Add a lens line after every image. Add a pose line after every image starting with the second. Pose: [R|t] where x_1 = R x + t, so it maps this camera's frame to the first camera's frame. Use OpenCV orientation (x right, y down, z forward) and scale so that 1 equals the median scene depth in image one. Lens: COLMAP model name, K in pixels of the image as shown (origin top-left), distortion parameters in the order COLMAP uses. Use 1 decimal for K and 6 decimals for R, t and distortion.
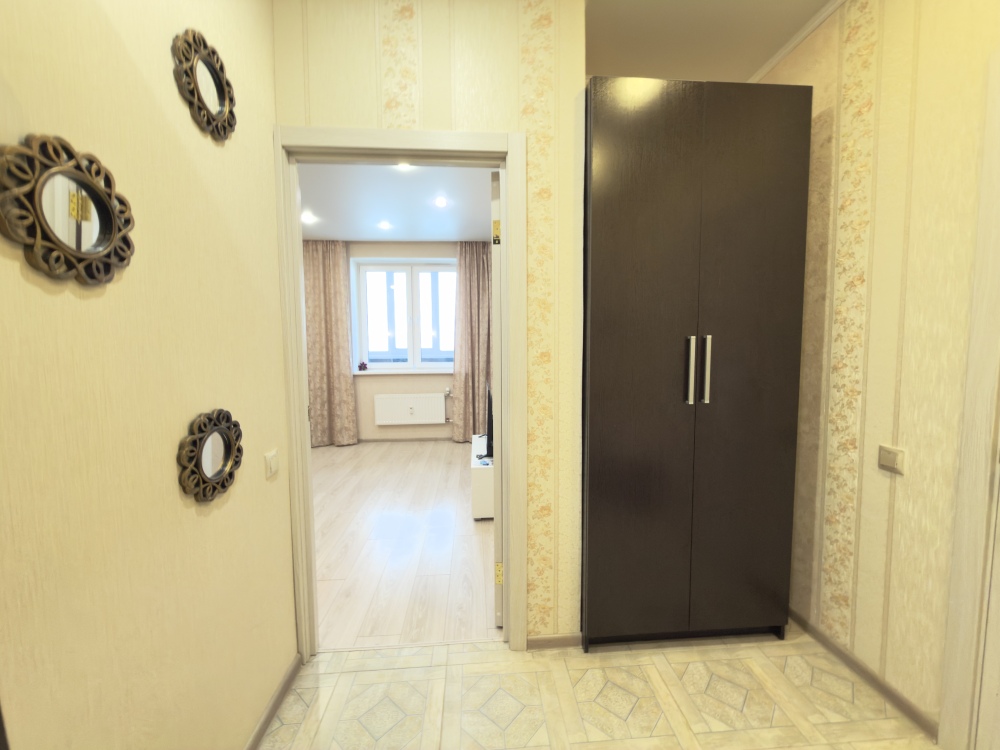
lens RADIAL K [[397.9, 0, 500.8], [0, 397.9, 376.0], [0, 0, 1]] dist [-0.000587, 0.000390]
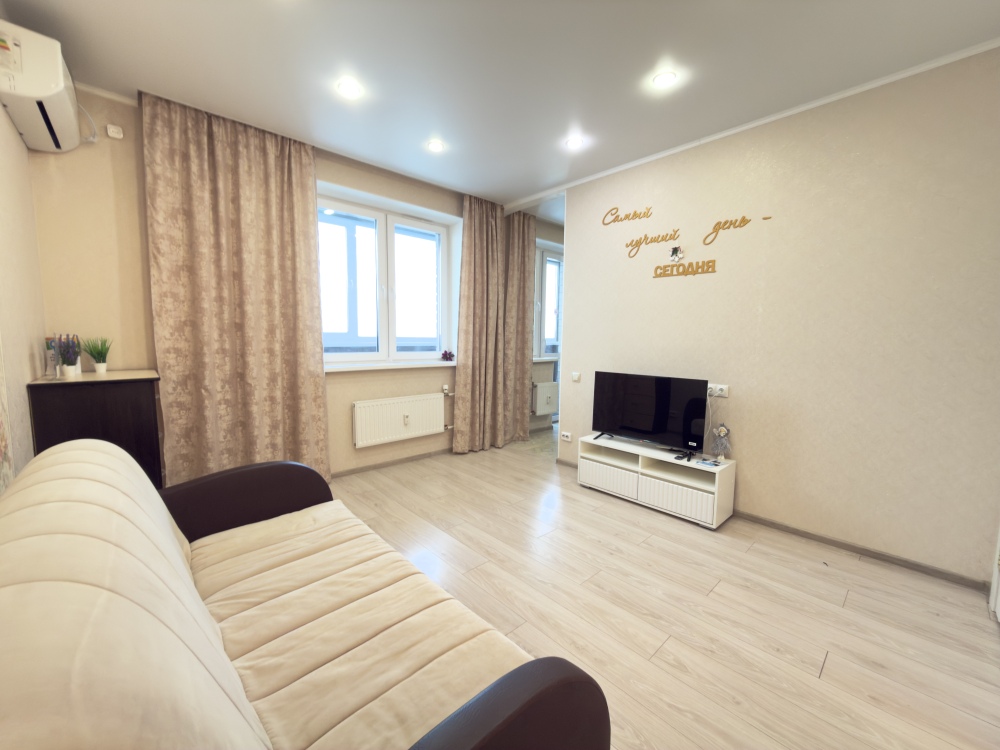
lens RADIAL K [[397.9, 0, 500.8], [0, 397.9, 376.0], [0, 0, 1]] dist [-0.000587, 0.000390]
pose [[0.782634, -0.042954, 0.620999, -0.530020], [0.025239, 0.998986, 0.037290, -0.013817], [-0.621971, -0.013511, 0.782924, 0.338550]]
